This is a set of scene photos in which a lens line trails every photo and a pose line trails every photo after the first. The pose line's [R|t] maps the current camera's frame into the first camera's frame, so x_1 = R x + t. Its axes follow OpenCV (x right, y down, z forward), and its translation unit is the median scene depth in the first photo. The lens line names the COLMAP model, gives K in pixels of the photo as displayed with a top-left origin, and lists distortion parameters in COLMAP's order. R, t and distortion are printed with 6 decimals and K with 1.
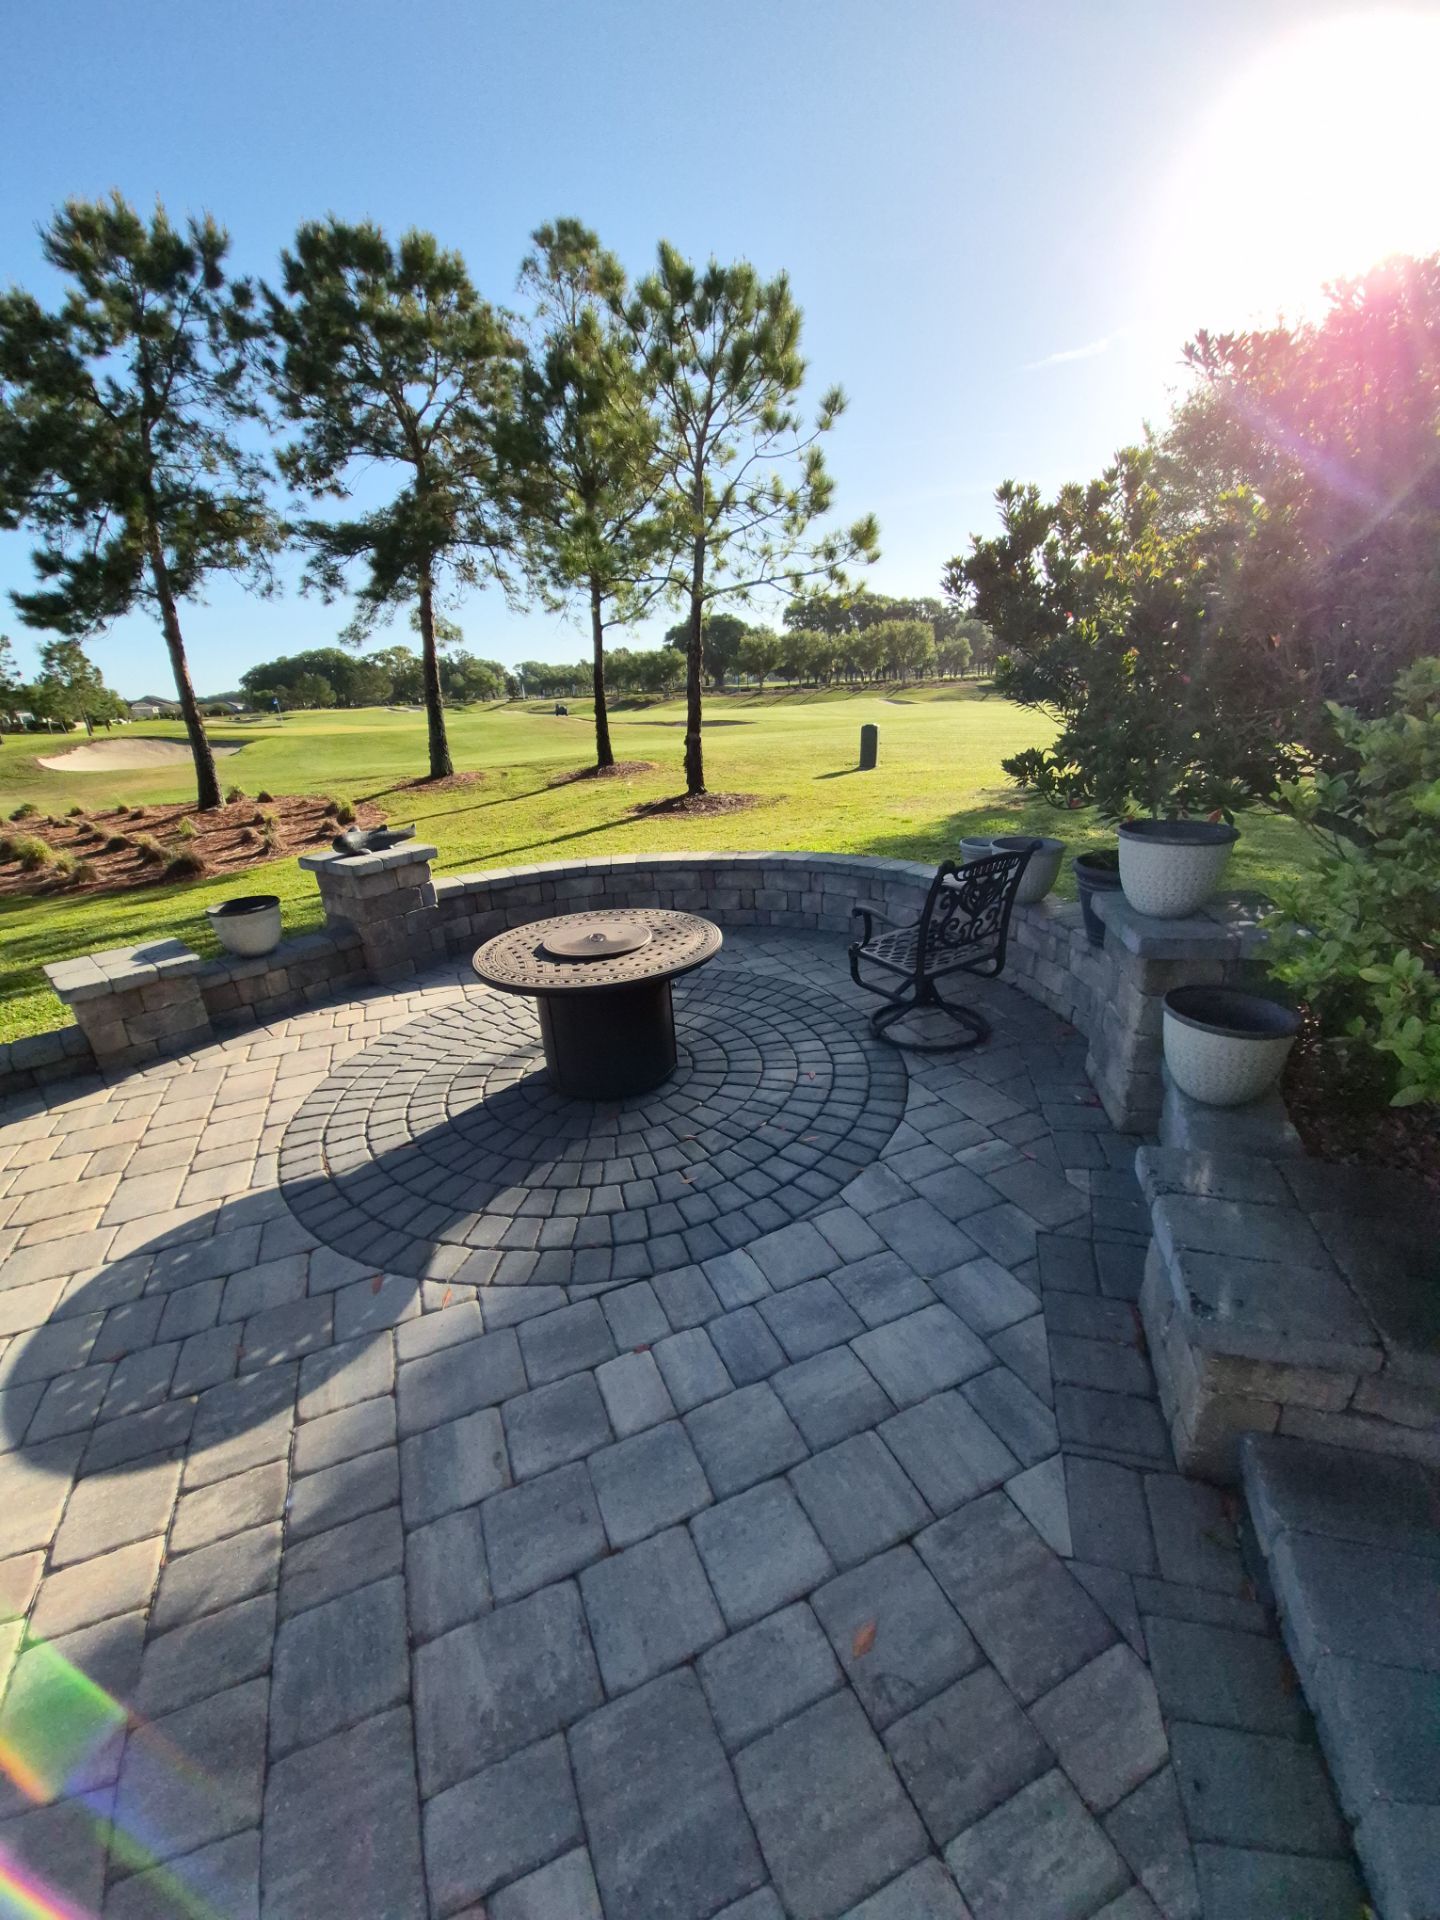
lens RADIAL K [[768.6, 0, 724.6], [0, 768.6, 954.9], [0, 0, 1]] dist [-0.000309, -0.000063]
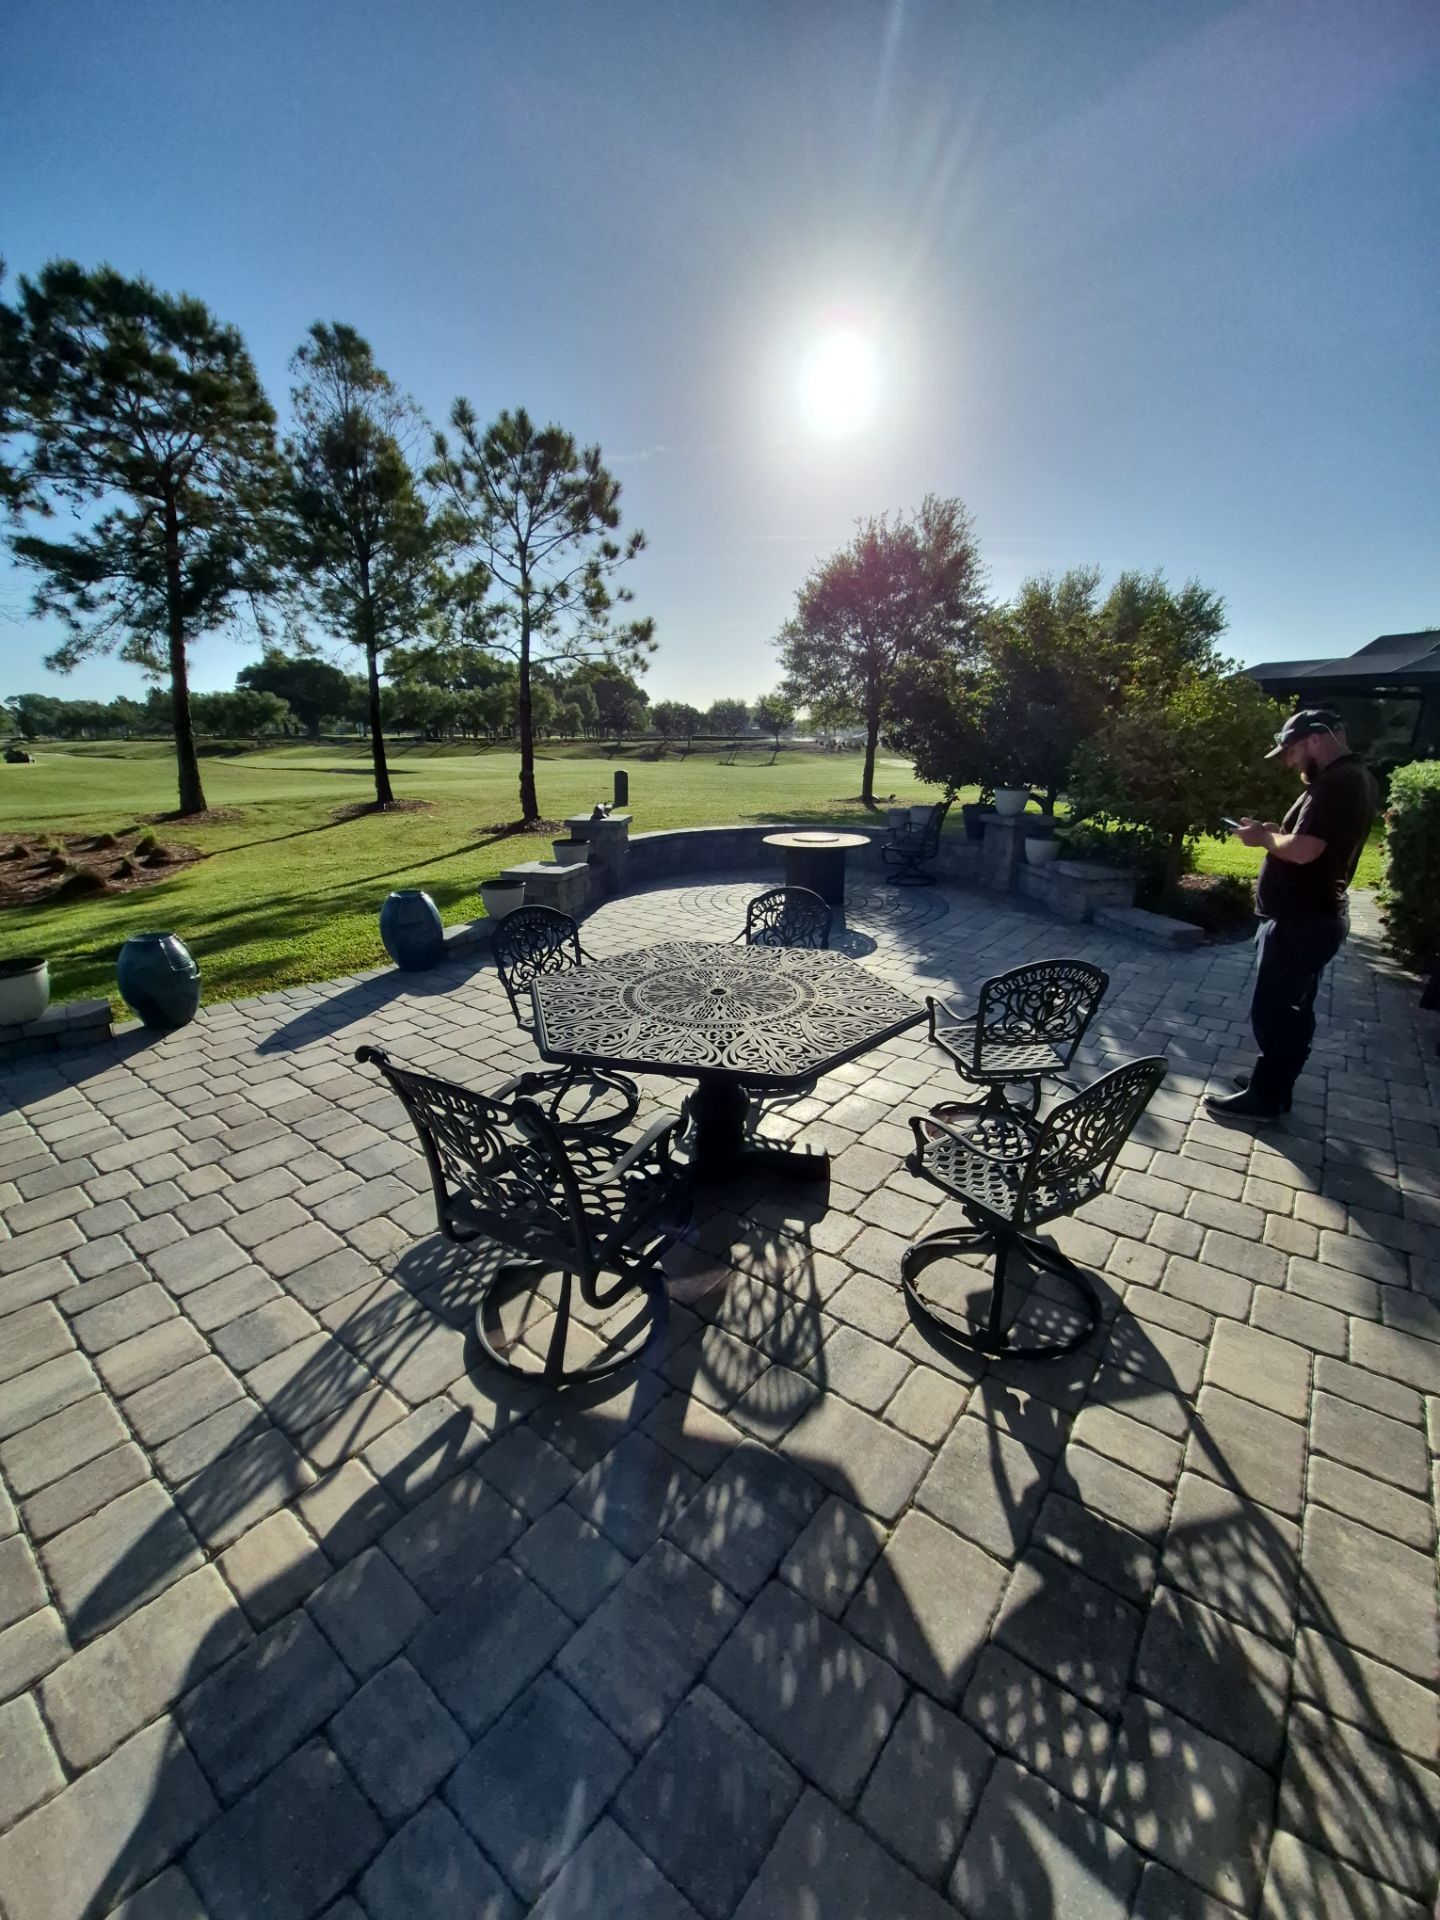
lens RADIAL K [[774.8, 0, 720.0], [0, 774.8, 960.0], [0, 0, 1]] dist [-0.002333, -0.000474]
pose [[0.884691, -0.082377, 0.458841, -0.277901], [0.112576, 0.992885, -0.038801, 0.073236], [-0.452380, 0.085981, 0.887671, -0.165357]]
